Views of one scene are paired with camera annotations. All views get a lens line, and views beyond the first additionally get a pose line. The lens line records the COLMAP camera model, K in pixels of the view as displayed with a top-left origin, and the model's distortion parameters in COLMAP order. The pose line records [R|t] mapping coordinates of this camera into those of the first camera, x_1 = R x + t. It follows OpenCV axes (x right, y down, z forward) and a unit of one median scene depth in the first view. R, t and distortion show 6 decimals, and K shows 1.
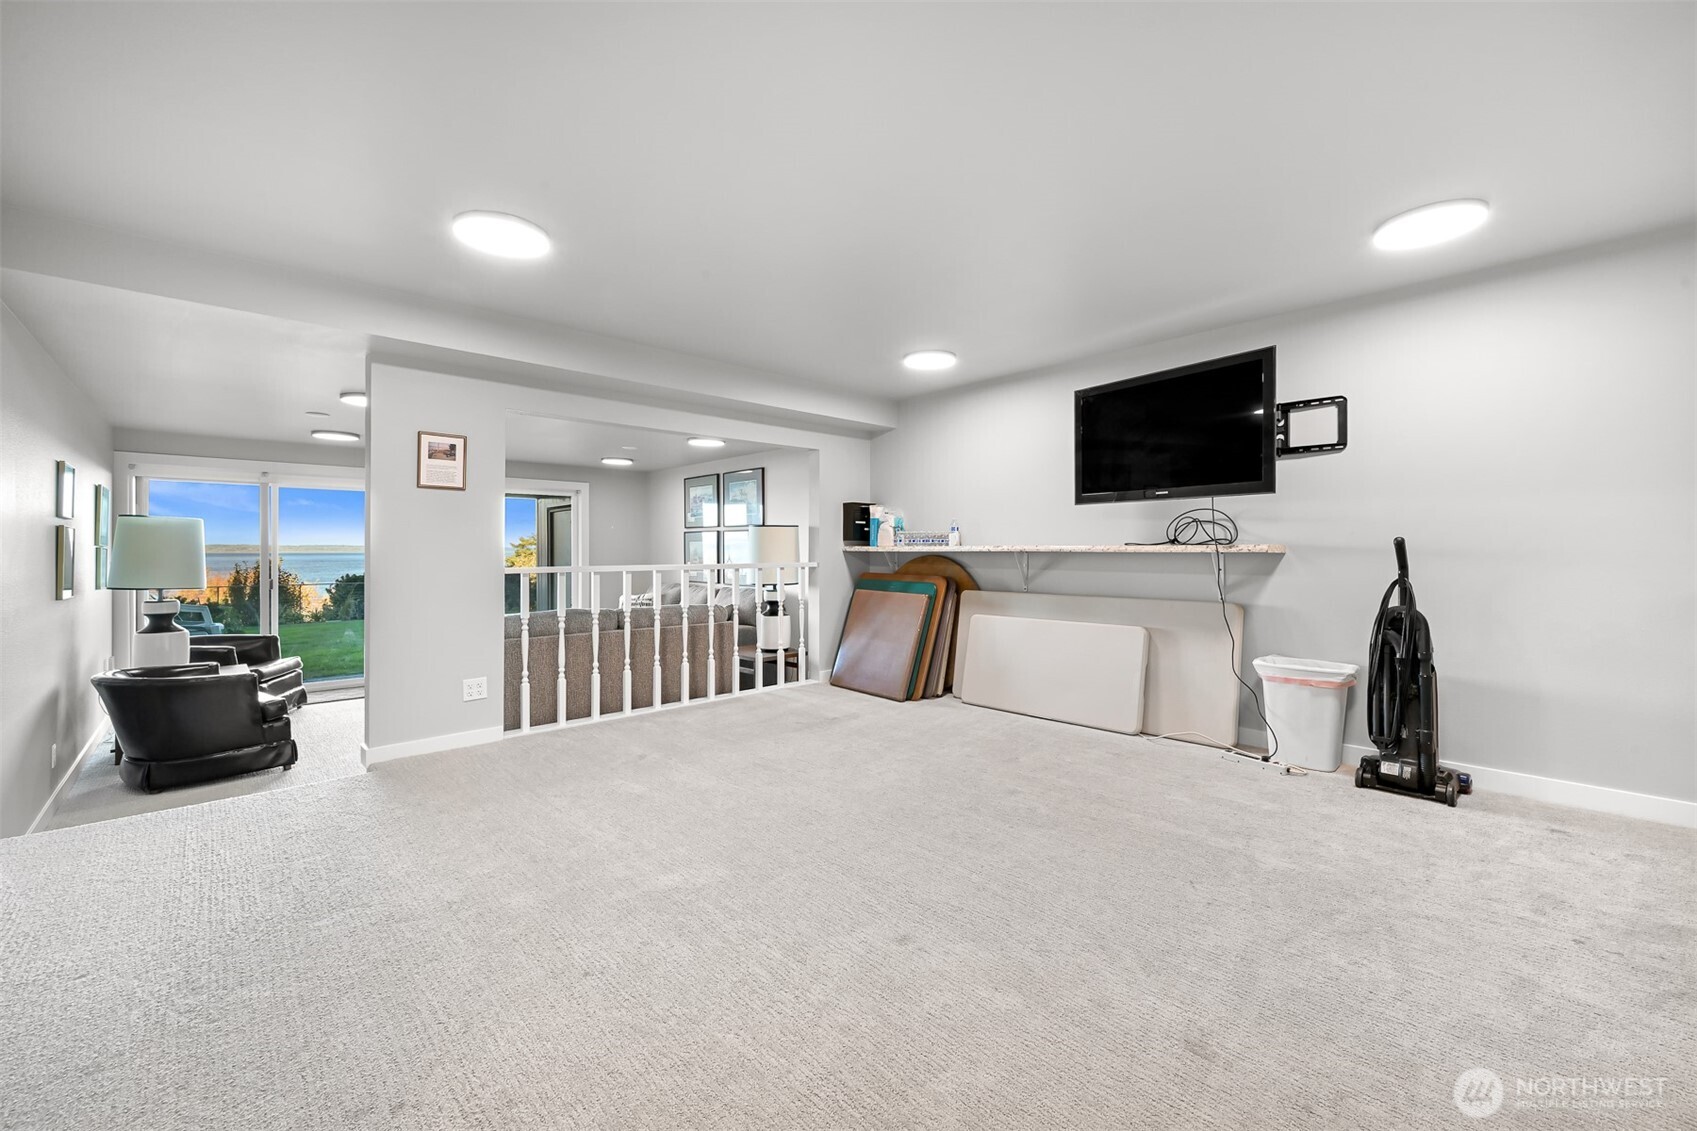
lens RADIAL K [[687.5, 0, 851.9], [0, 687.5, 557.2], [0, 0, 1]] dist [-0.003064, -0.000120]
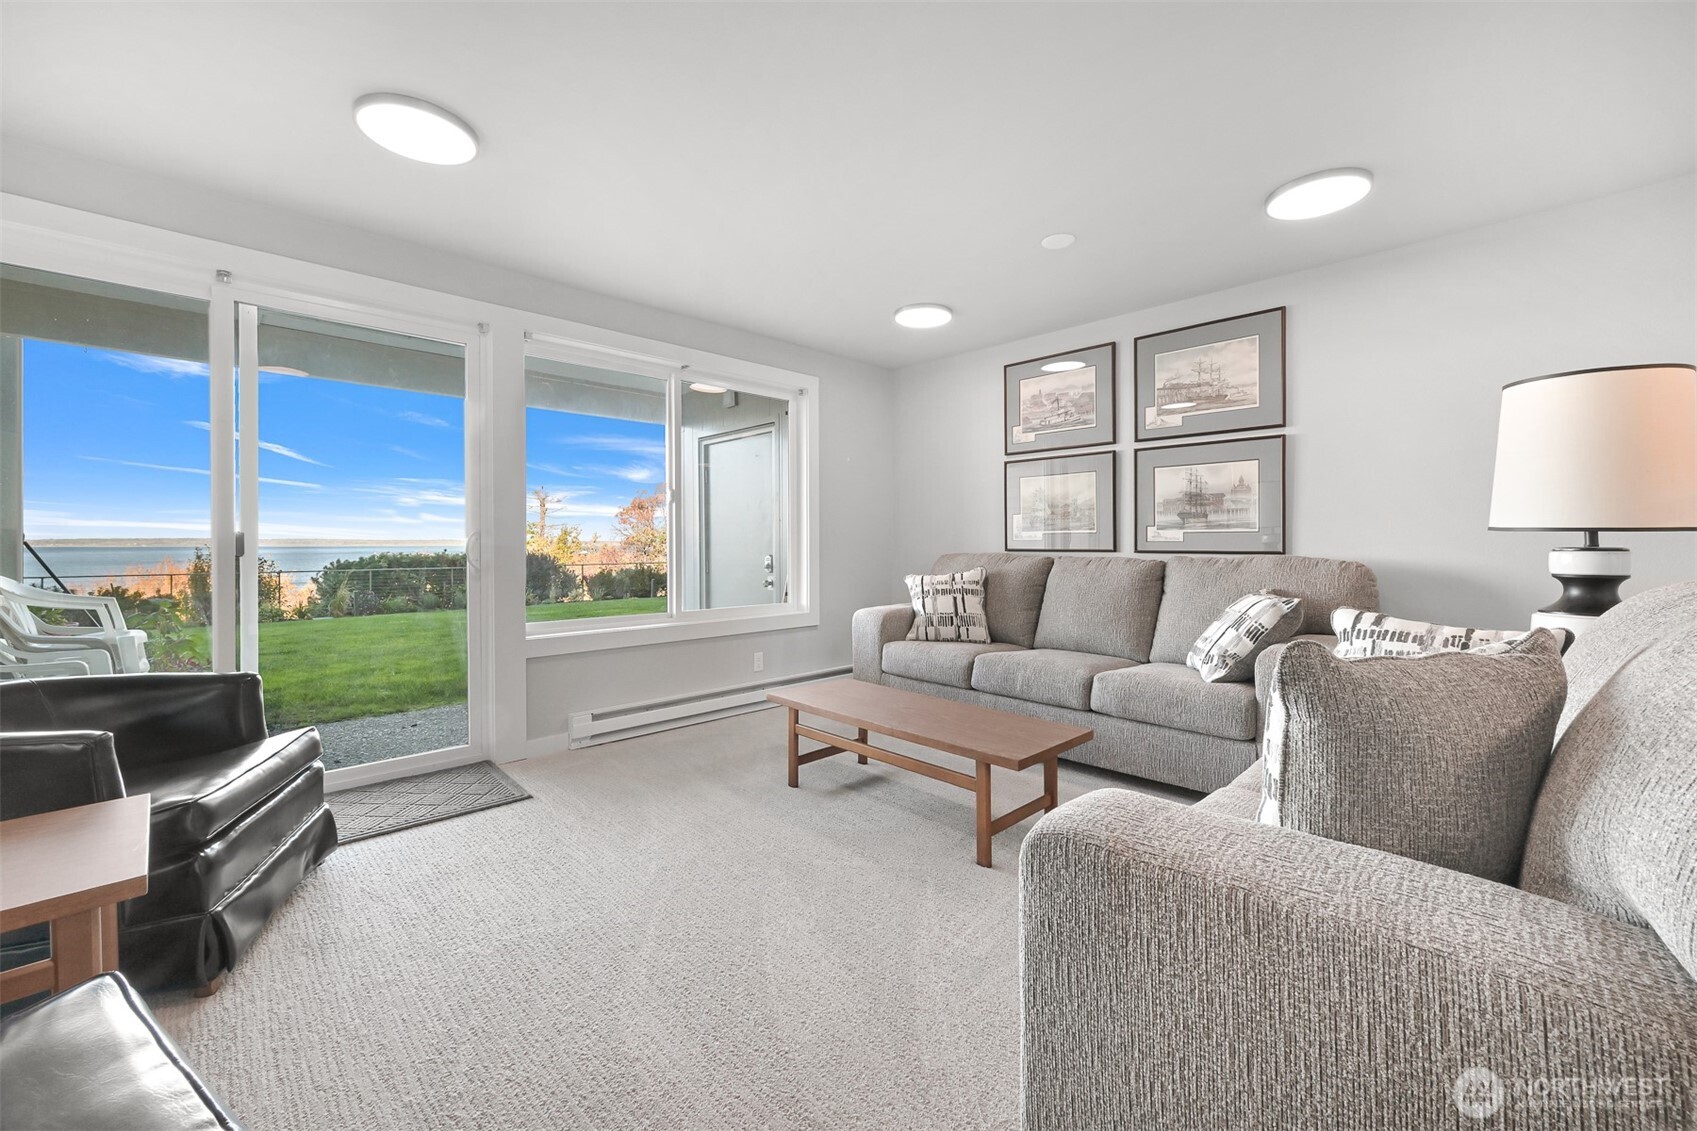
lens RADIAL K [[687.5, 0, 845.4], [0, 687.5, 559.6], [0, 0, 1]] dist [-0.003064, -0.000120]
pose [[0.999803, 0.003022, 0.019641, -0.230755], [-0.003205, 0.999951, 0.009320, 0.022107], [-0.019612, -0.009381, 0.999764, 0.273010]]
